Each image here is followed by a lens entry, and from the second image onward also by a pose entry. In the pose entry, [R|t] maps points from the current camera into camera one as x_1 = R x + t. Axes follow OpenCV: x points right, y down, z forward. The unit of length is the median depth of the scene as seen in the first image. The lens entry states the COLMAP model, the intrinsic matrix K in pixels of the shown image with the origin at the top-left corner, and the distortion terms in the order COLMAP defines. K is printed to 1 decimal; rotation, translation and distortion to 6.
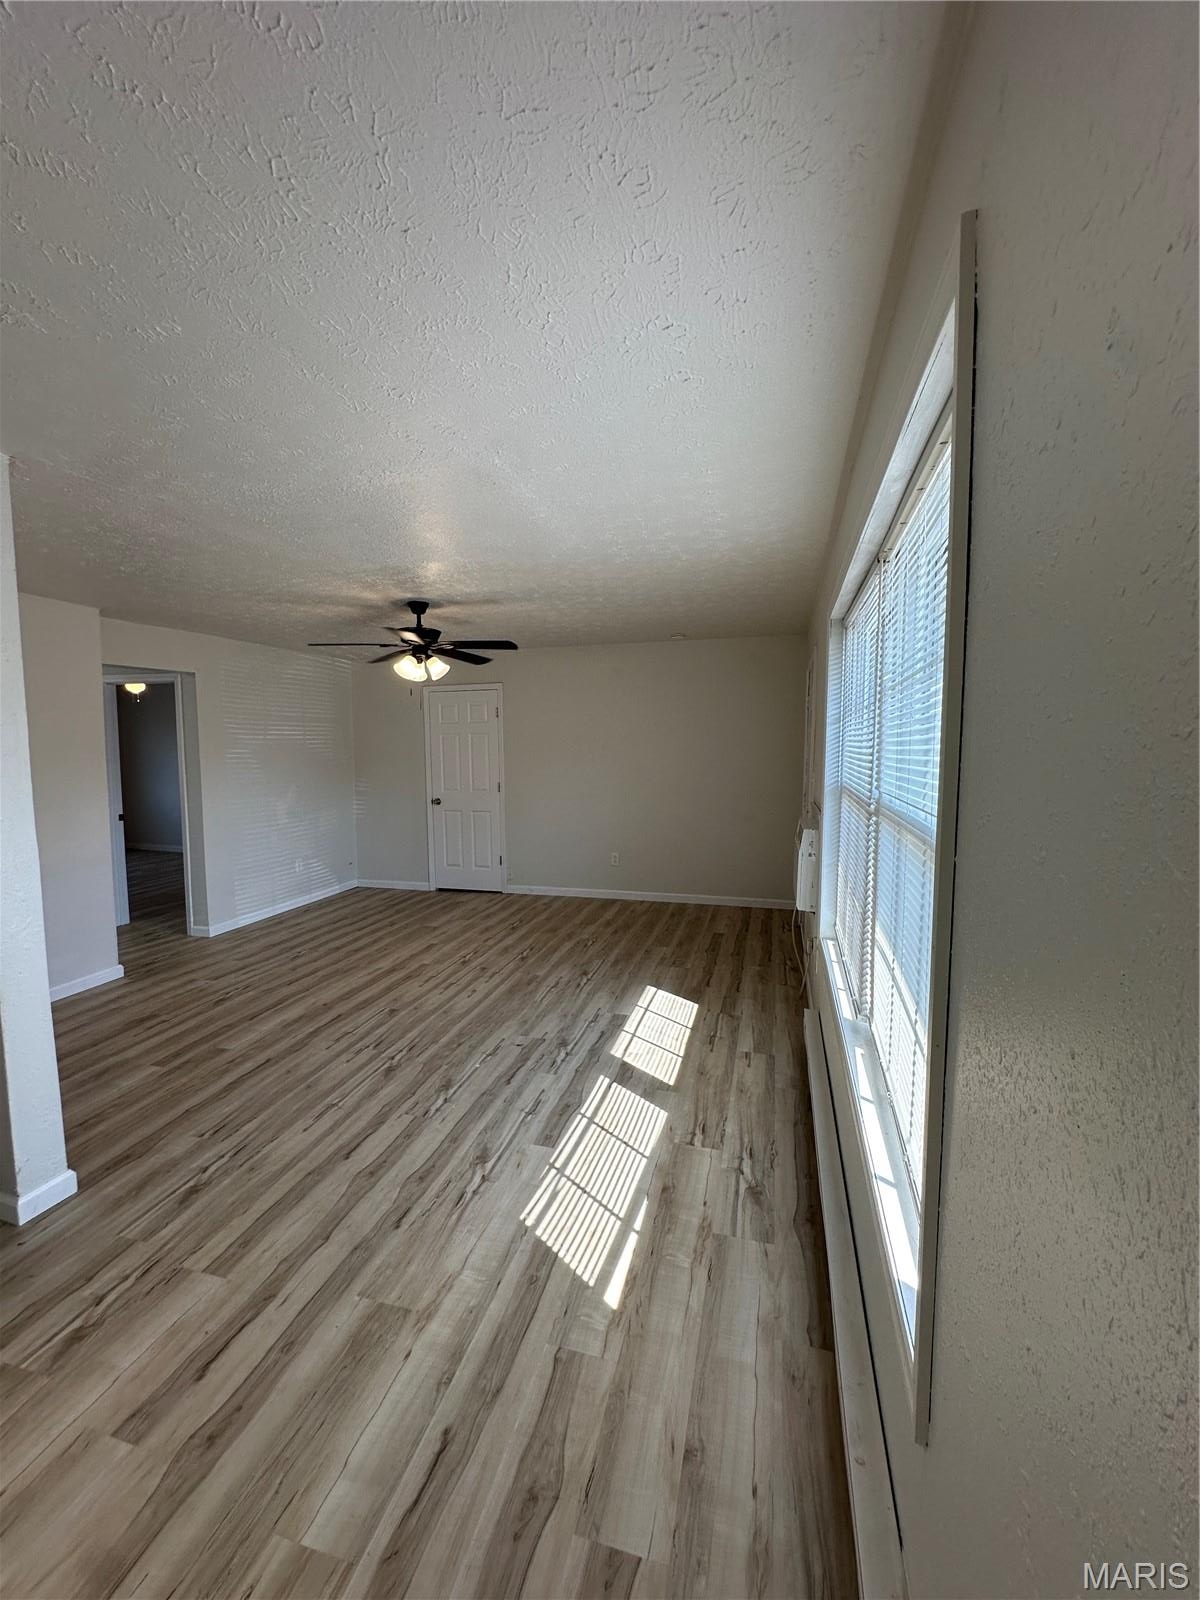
lens RADIAL K [[645.4, 0, 600.2], [0, 645.4, 800.1], [0, 0, 1]] dist [0.001706, -0.000892]
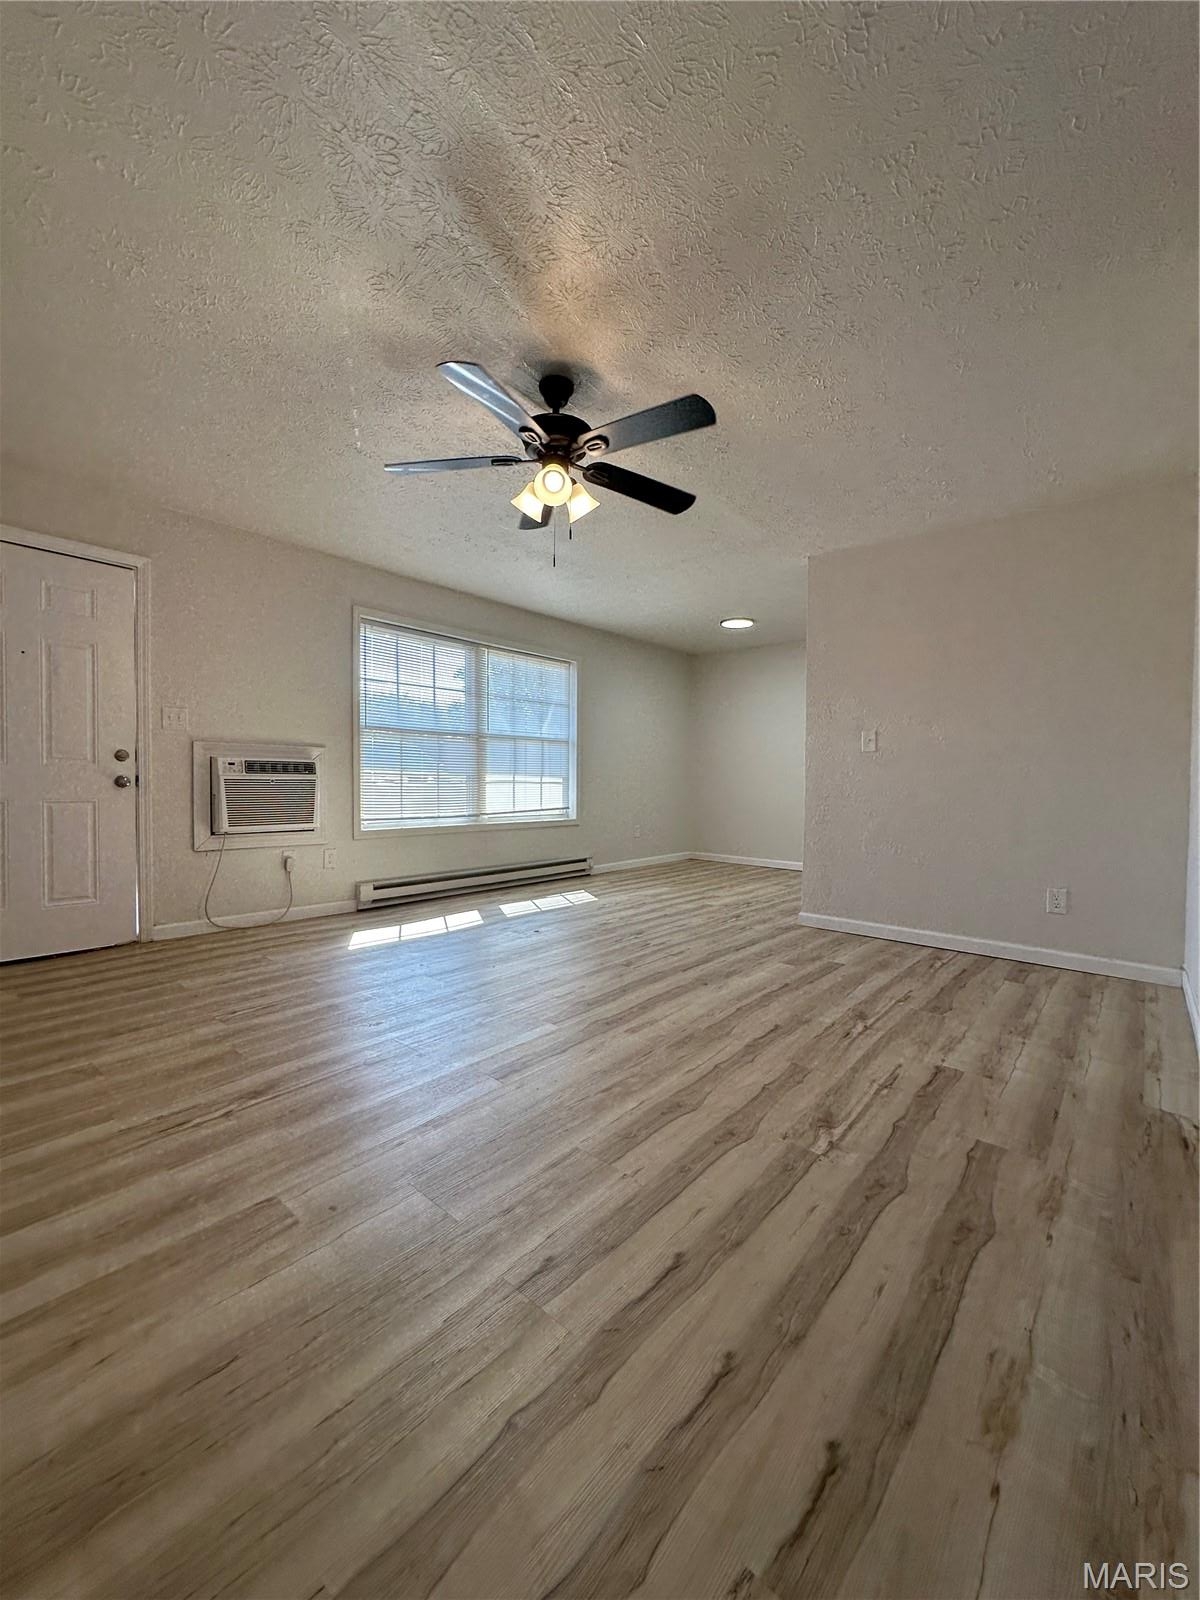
lens RADIAL K [[645.4, 0, 601.8], [0, 645.4, 798.8], [0, 0, 1]] dist [0.001706, -0.000892]
pose [[-0.906114, -0.009072, 0.422937, -0.559407], [0.034550, 0.994843, 0.095360, 0.013896], [-0.421621, 0.101020, -0.901128, 1.512403]]
